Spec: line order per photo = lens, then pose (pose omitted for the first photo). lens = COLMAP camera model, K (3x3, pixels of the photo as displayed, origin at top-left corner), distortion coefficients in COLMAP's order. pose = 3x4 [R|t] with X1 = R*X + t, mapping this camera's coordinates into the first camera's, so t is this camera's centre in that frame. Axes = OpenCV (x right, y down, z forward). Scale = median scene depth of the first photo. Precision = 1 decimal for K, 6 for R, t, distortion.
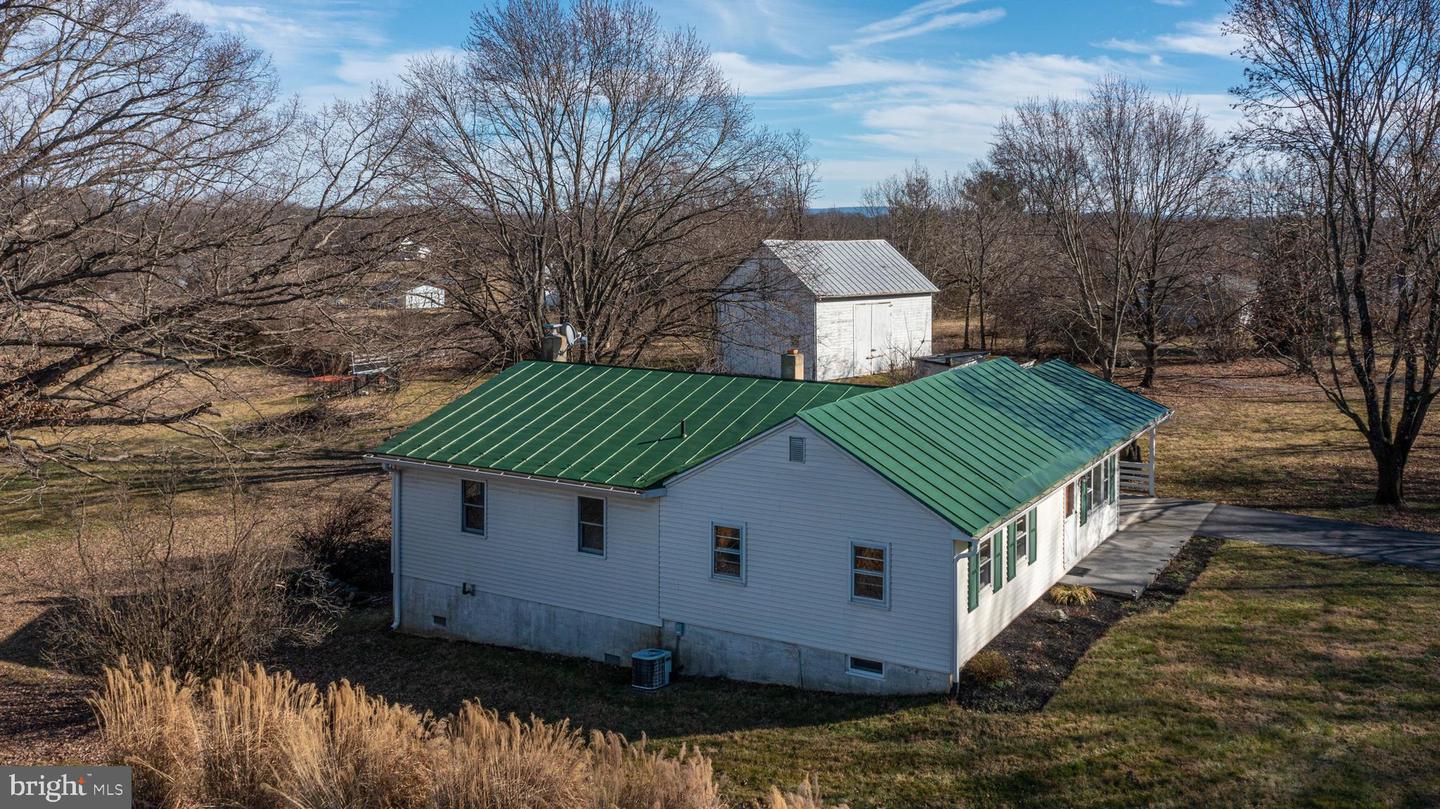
lens RADIAL K [[1174.5, 0, 761.3], [0, 1174.5, 390.1], [0, 0, 1]] dist [-0.009573, -0.001129]
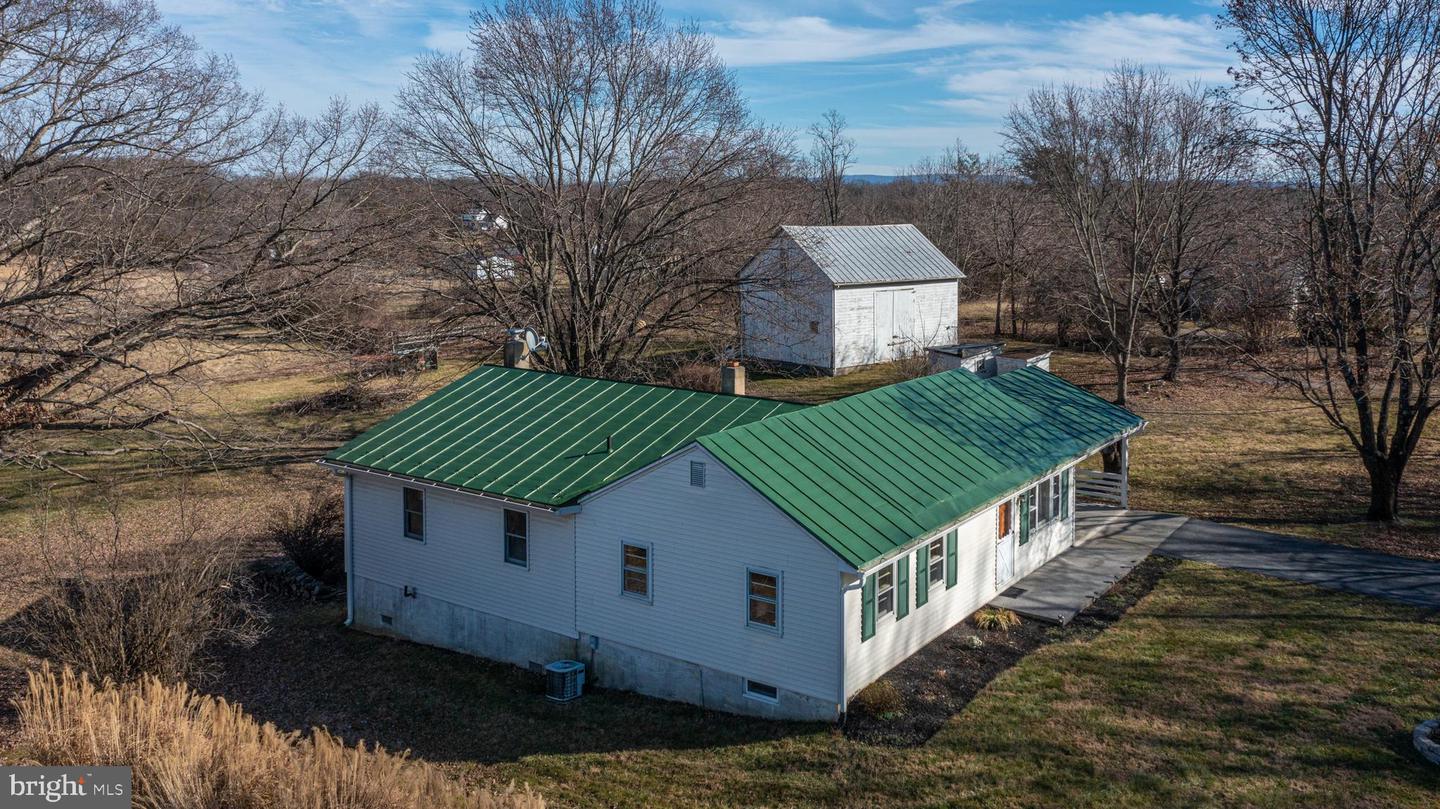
lens RADIAL K [[1160.3, 0, 720.0], [0, 1160.3, 404.5], [0, 0, 1]] dist [-0.012239, -0.004114]
pose [[0.994906, 0.016272, -0.099483, 0.126856], [-0.012161, 0.999052, 0.041789, -0.043787], [0.100069, -0.040366, 0.994161, 0.012953]]
